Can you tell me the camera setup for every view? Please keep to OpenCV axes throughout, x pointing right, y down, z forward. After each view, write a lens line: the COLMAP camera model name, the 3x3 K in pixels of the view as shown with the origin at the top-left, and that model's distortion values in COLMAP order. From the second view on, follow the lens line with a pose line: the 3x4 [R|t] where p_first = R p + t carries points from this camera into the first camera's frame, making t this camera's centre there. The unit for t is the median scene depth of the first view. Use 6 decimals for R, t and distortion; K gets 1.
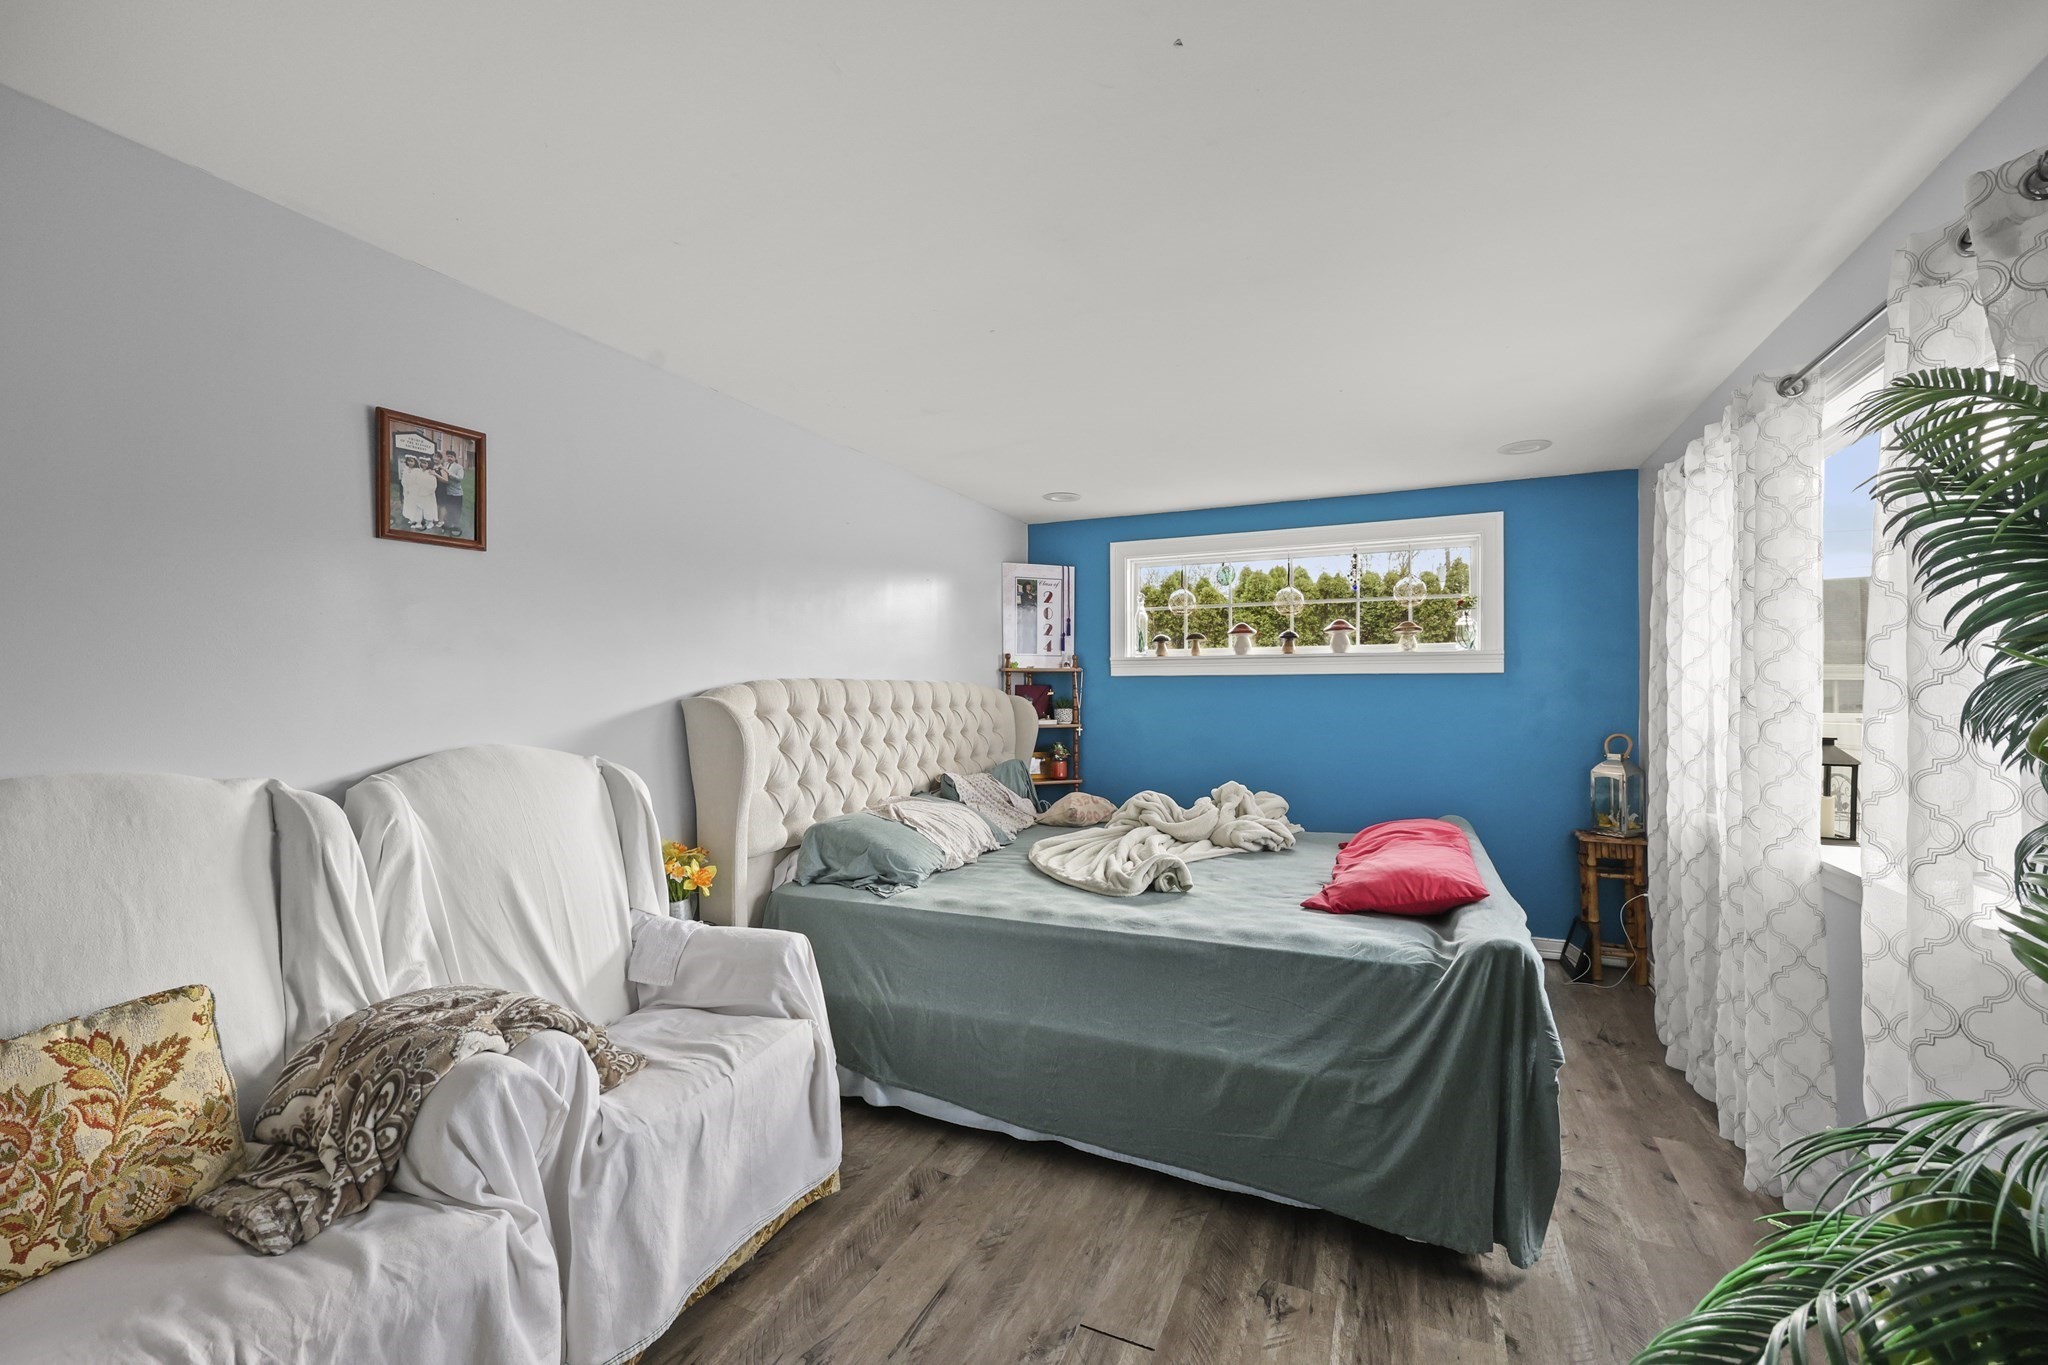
lens RADIAL K [[823.3, 0, 1032.5], [0, 823.3, 684.5], [0, 0, 1]] dist [-0.000082, 0.000361]
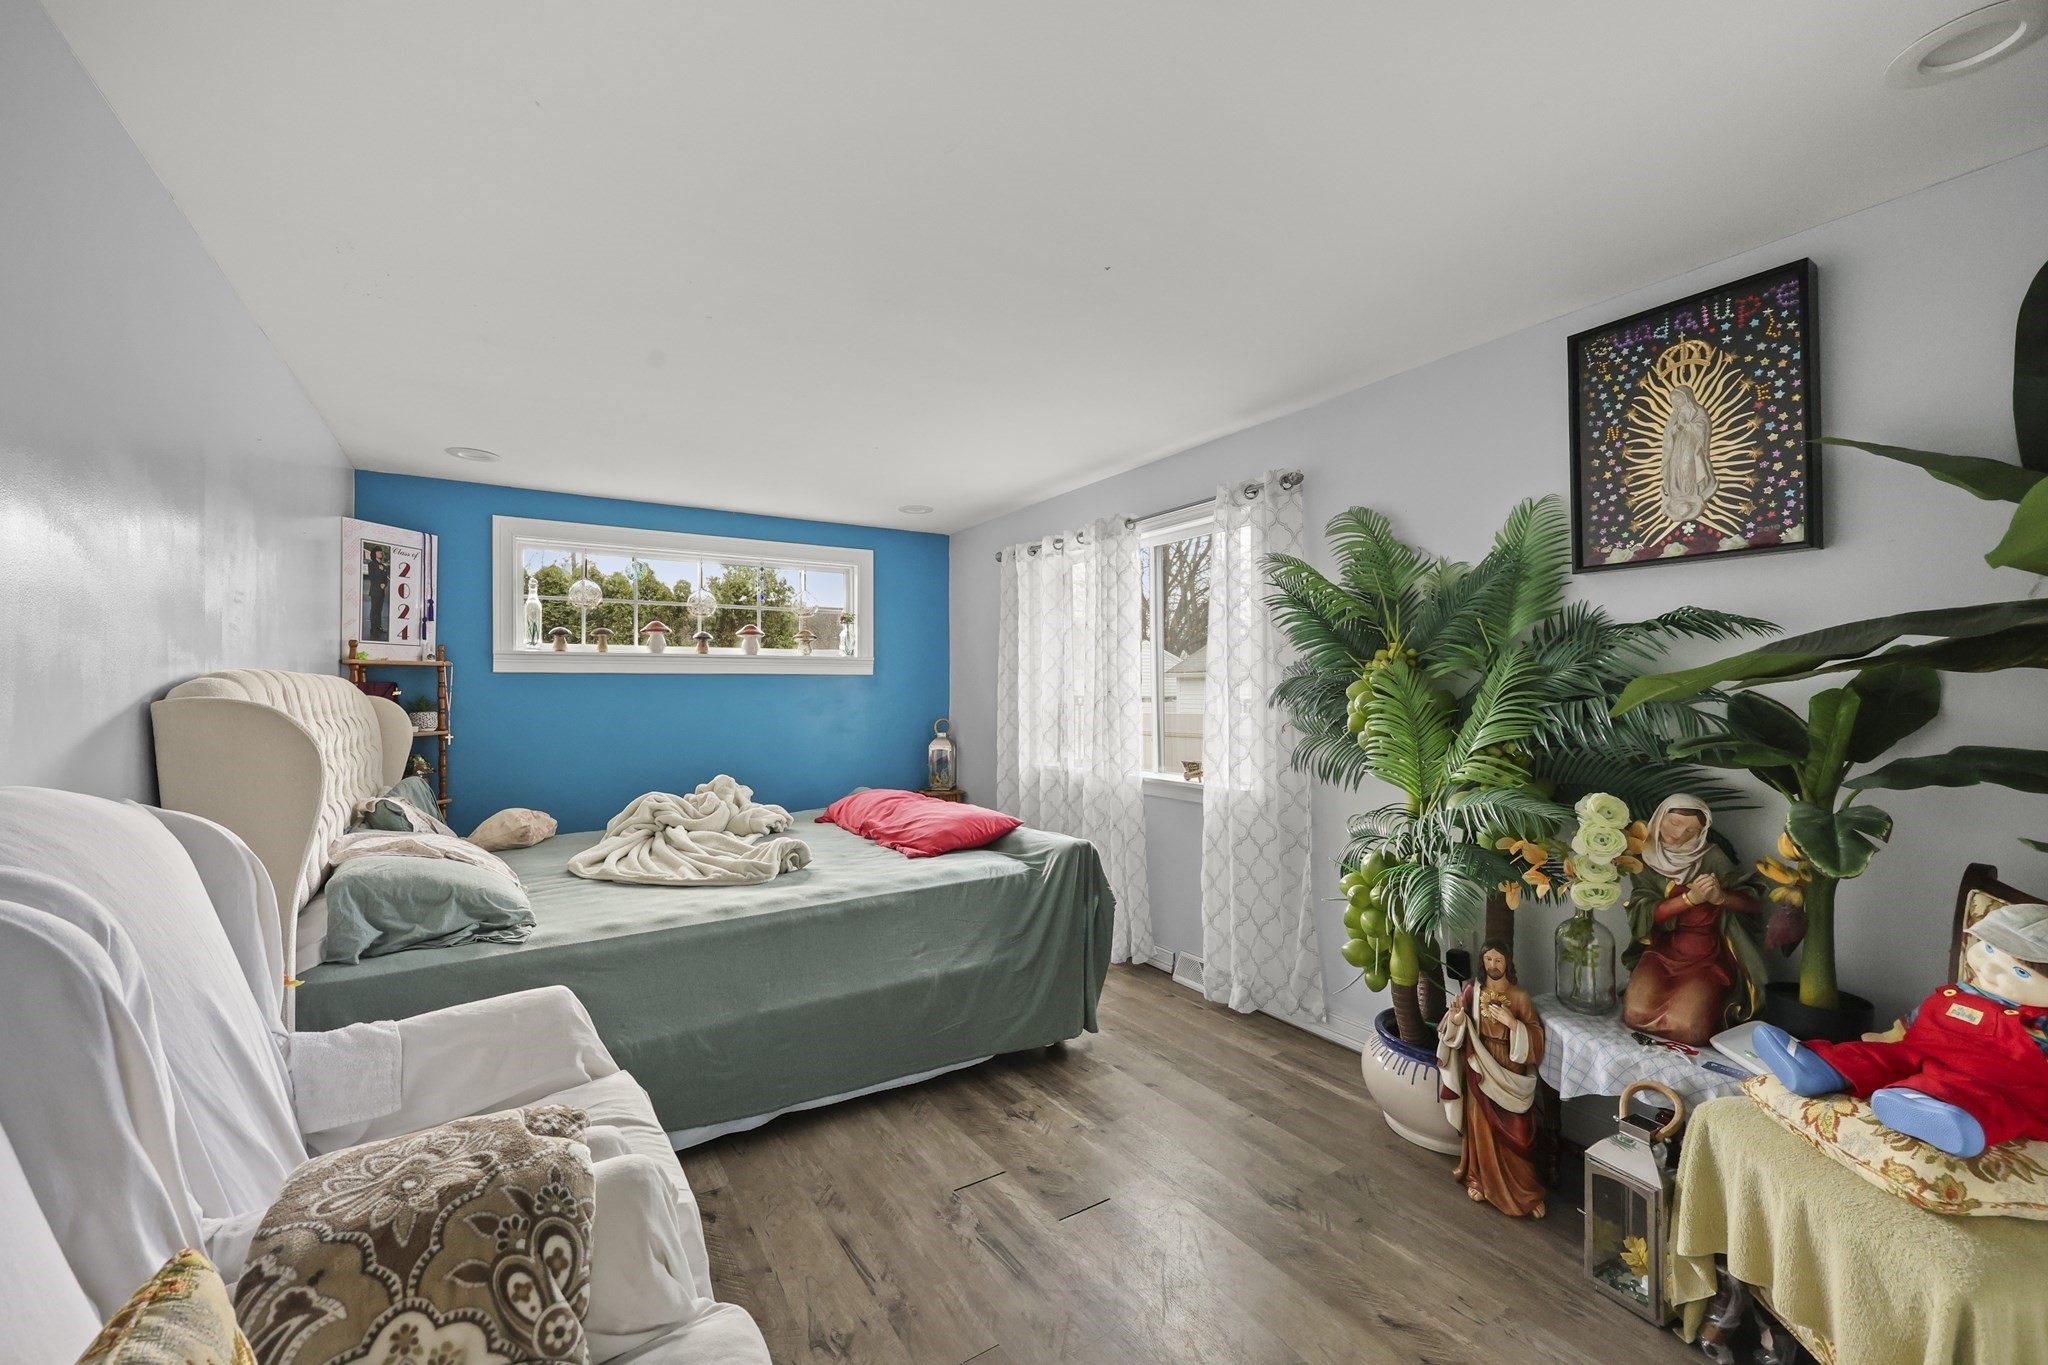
lens RADIAL K [[823.3, 0, 1033.3], [0, 823.3, 684.1], [0, 0, 1]] dist [-0.000082, 0.000361]
pose [[0.538506, 0.005019, 0.842607, -0.410470], [-0.003572, 0.999987, -0.003674, 0.003669], [-0.842614, -0.001032, 0.538517, 0.096842]]
